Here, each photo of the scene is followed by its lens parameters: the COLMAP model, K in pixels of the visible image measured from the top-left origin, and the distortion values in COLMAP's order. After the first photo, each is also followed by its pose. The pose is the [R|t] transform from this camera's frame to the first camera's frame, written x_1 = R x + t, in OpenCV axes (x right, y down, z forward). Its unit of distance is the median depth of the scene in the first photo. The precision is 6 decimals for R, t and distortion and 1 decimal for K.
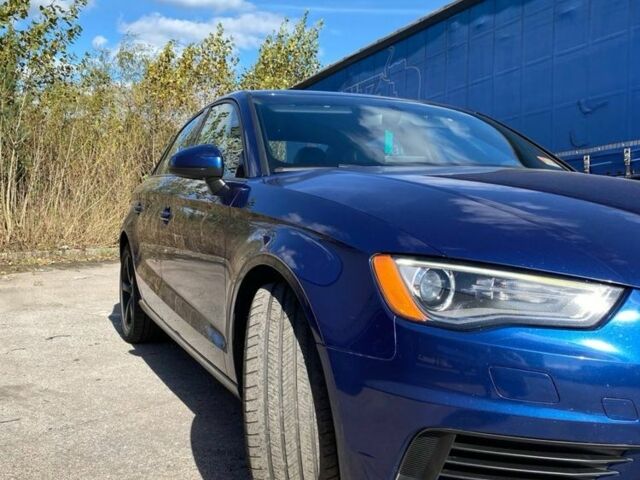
lens RADIAL K [[664.1, 0, 331.2], [0, 664.1, 238.1], [0, 0, 1]] dist [0.143457, -0.308117]
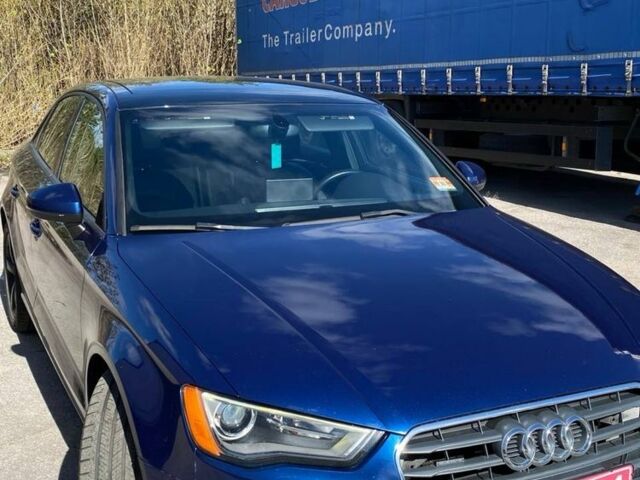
lens RADIAL K [[870.7, 0, 334.1], [0, 870.7, 227.8], [0, 0, 1]] dist [0.089229, -0.110641]
pose [[0.999872, 0.000417, 0.015995, 0.174378], [-0.002932, 0.987508, 0.157544, -0.277843], [-0.015729, -0.157571, 0.987382, -0.237231]]
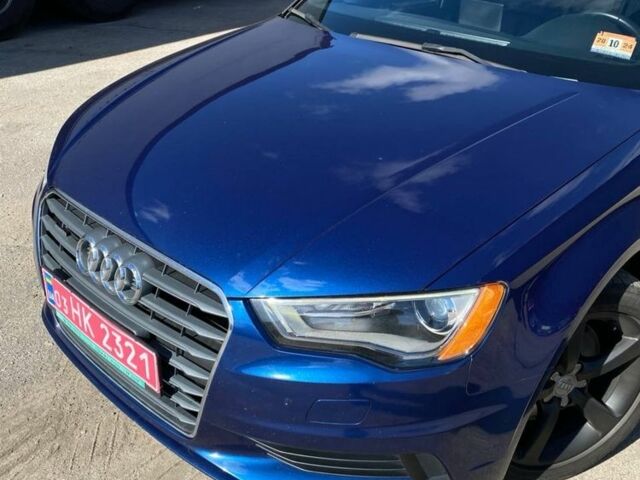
lens RADIAL K [[664.1, 0, 331.2], [0, 664.1, 238.1], [0, 0, 1]] dist [0.143457, -0.308117]
pose [[0.356804, 0.454703, -0.816049, 0.985174], [-0.063069, 0.883278, 0.464587, -0.270100], [0.932048, -0.114299, 0.343835, 0.565202]]
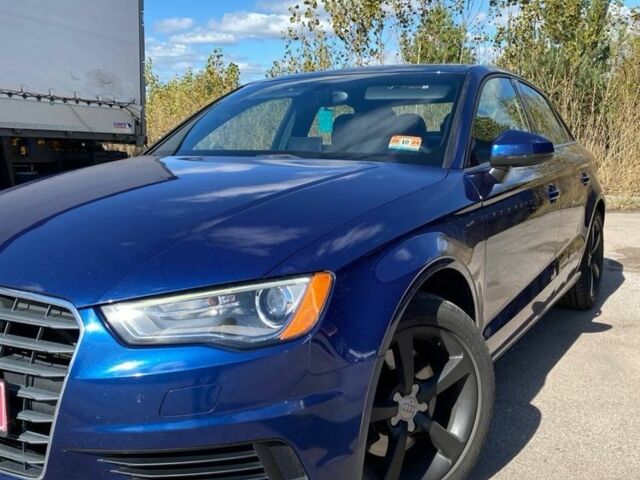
lens RADIAL K [[664.1, 0, 331.2], [0, 664.1, 238.1], [0, 0, 1]] dist [0.143457, -0.308117]
pose [[0.547017, 0.120418, -0.828416, 1.128210], [-0.033428, 0.991953, 0.122116, -0.104302], [0.836454, -0.039107, 0.546640, 0.534523]]
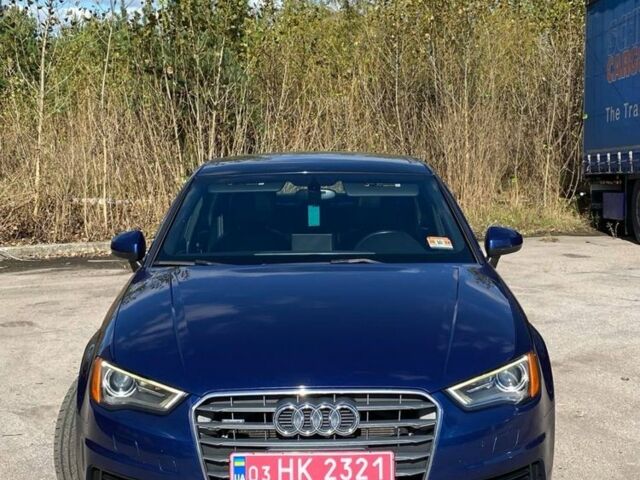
lens RADIAL K [[1066.1, 0, 328.9], [0, 1066.1, 239.9], [0, 0, 1]] dist [0.204989, -0.628645]
pose [[0.905634, 0.031769, -0.422869, 0.994889], [-0.005038, 0.997925, 0.064183, -0.254878], [0.424031, -0.055995, 0.903915, -0.654197]]
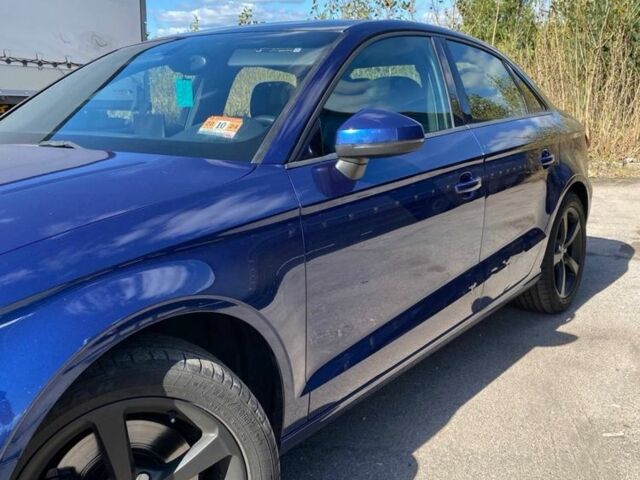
lens RADIAL K [[664.1, 0, 331.2], [0, 664.1, 238.1], [0, 0, 1]] dist [0.143457, -0.308117]
pose [[0.461234, 0.175615, -0.869726, 1.086416], [-0.026832, 0.982529, 0.184163, -0.145176], [0.886873, -0.061605, 0.457888, 0.921492]]
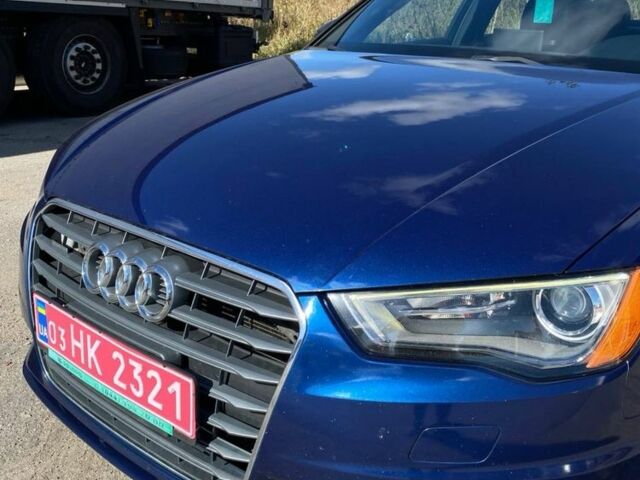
lens RADIAL K [[664.1, 0, 331.2], [0, 664.1, 238.1], [0, 0, 1]] dist [0.143457, -0.308117]
pose [[0.406473, 0.302448, -0.862151, 0.883501], [-0.069976, 0.951155, 0.300679, -0.123888], [0.910979, -0.061888, 0.407783, 0.521180]]
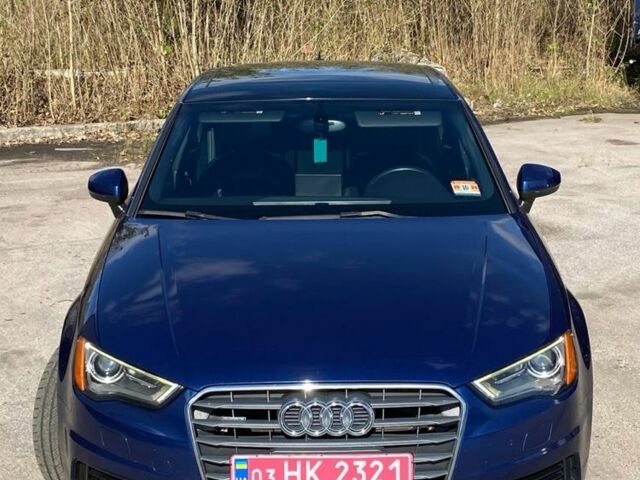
lens RADIAL K [[1242.0, 0, 320.0], [0, 1242.0, 240.0], [0, 0, 1]] dist [0.168716, -0.206258]
pose [[0.901777, 0.083180, -0.424121, 0.991133], [-0.004061, 0.982893, 0.184133, -0.404033], [0.432182, -0.164325, 0.886688, -0.673013]]
